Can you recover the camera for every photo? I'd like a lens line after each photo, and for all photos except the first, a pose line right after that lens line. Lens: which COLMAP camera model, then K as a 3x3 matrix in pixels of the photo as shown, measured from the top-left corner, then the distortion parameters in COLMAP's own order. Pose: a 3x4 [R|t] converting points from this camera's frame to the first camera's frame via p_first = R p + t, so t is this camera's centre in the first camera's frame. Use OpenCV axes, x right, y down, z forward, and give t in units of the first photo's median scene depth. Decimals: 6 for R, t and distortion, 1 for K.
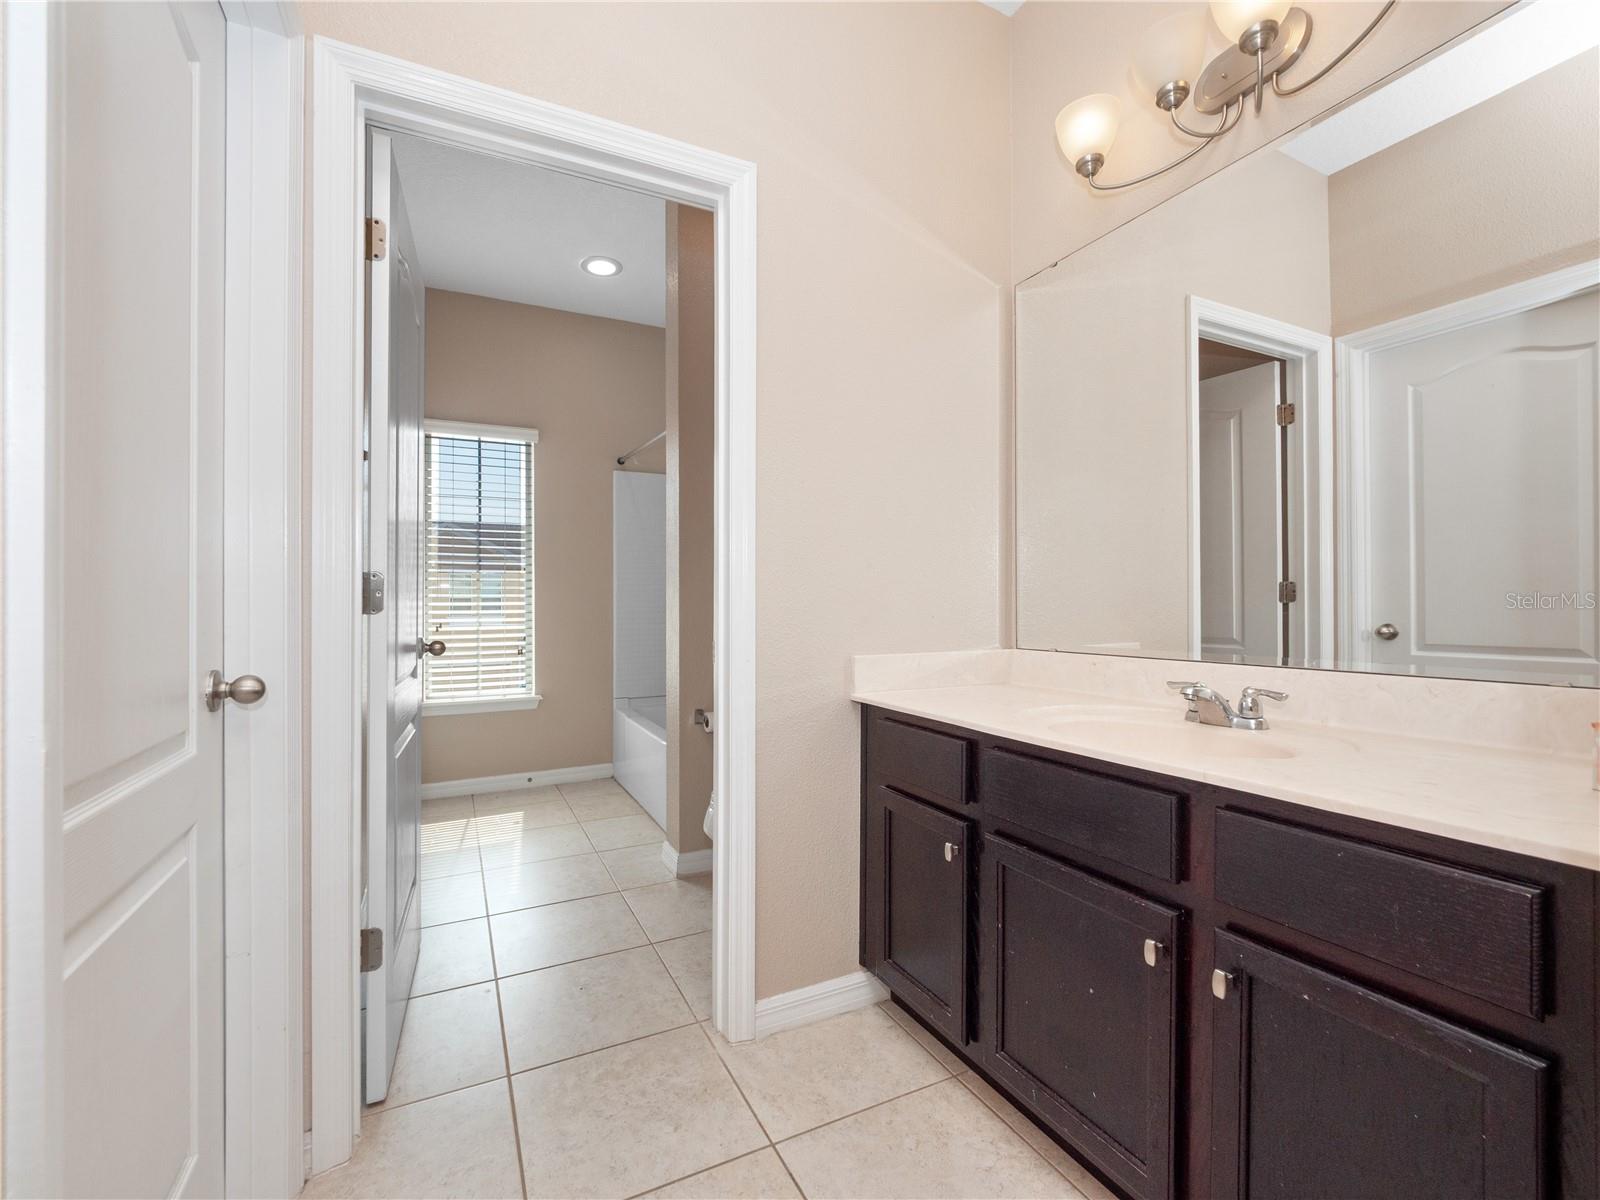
lens RADIAL K [[681.4, 0, 789.6], [0, 681.4, 603.6], [0, 0, 1]] dist [-0.001048, -0.000150]
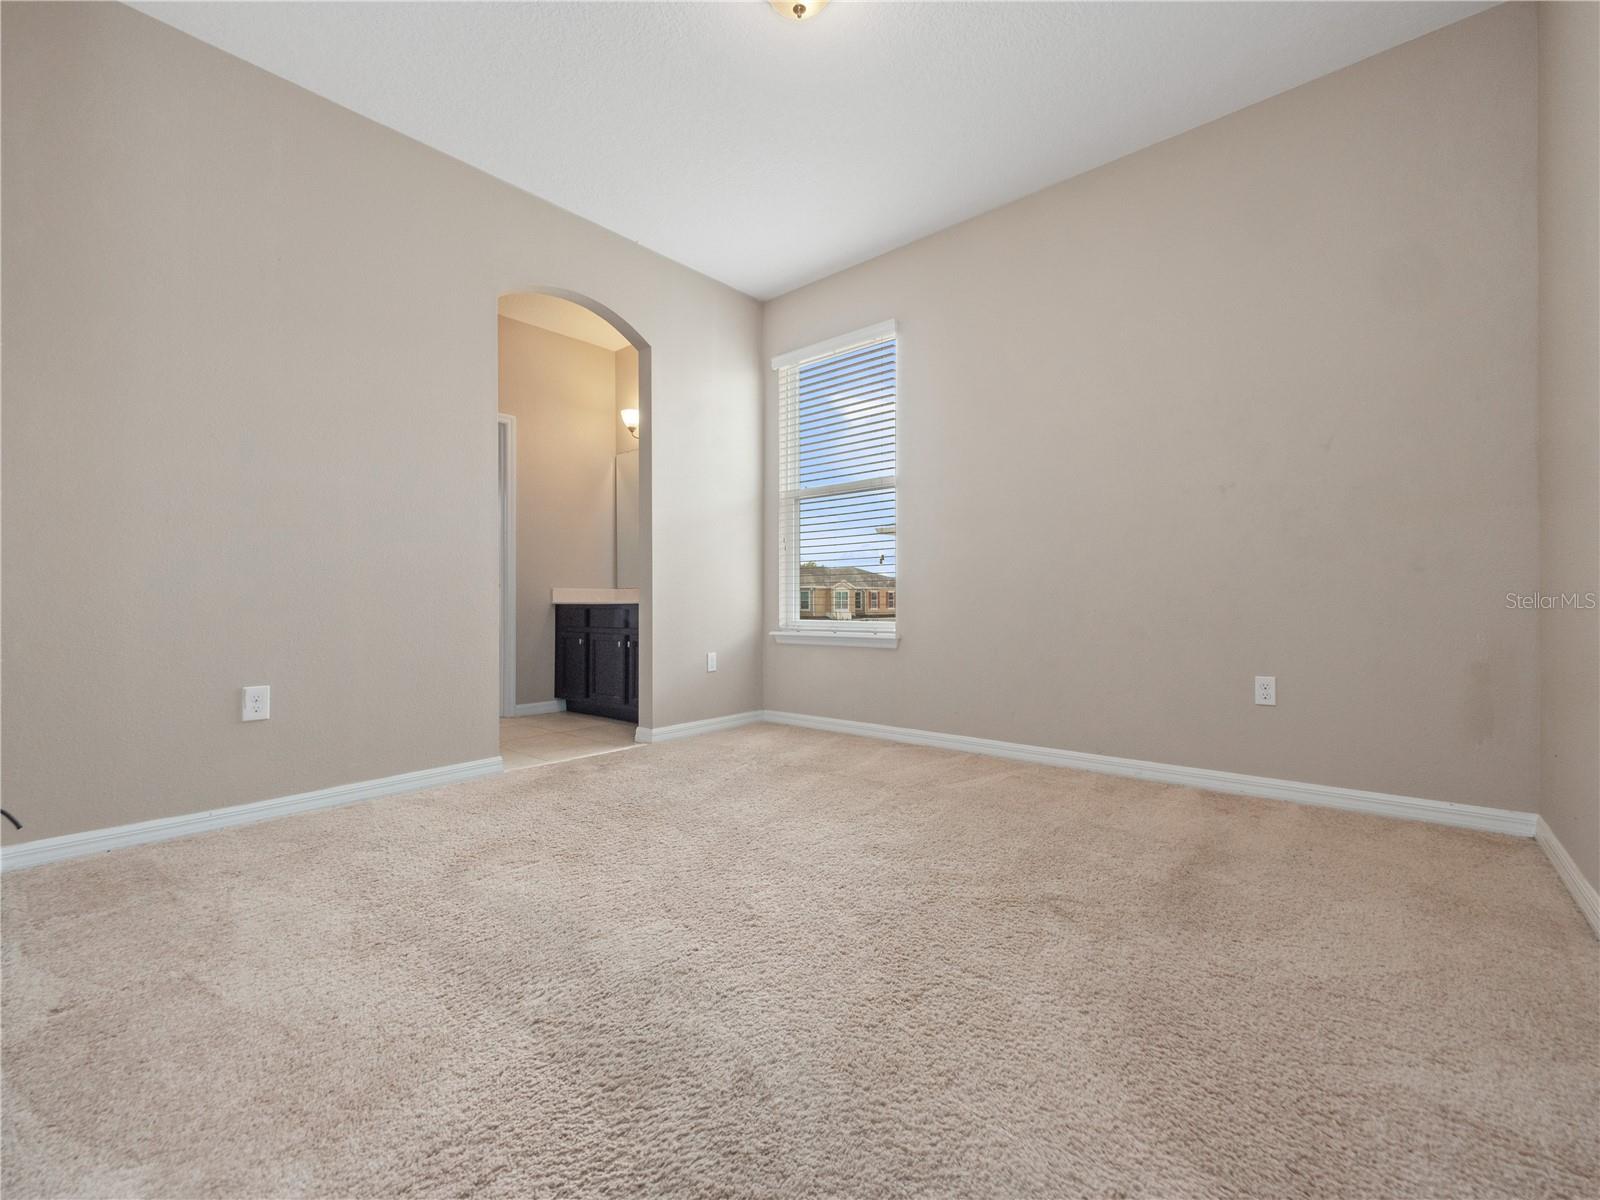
lens RADIAL K [[681.4, 0, 799.1], [0, 681.4, 599.9], [0, 0, 1]] dist [-0.001048, -0.000150]
pose [[0.922687, 0.007562, 0.385476, -0.057675], [-0.008978, 0.999958, 0.001874, 0.117169], [-0.385446, -0.005190, 0.922716, -2.078460]]
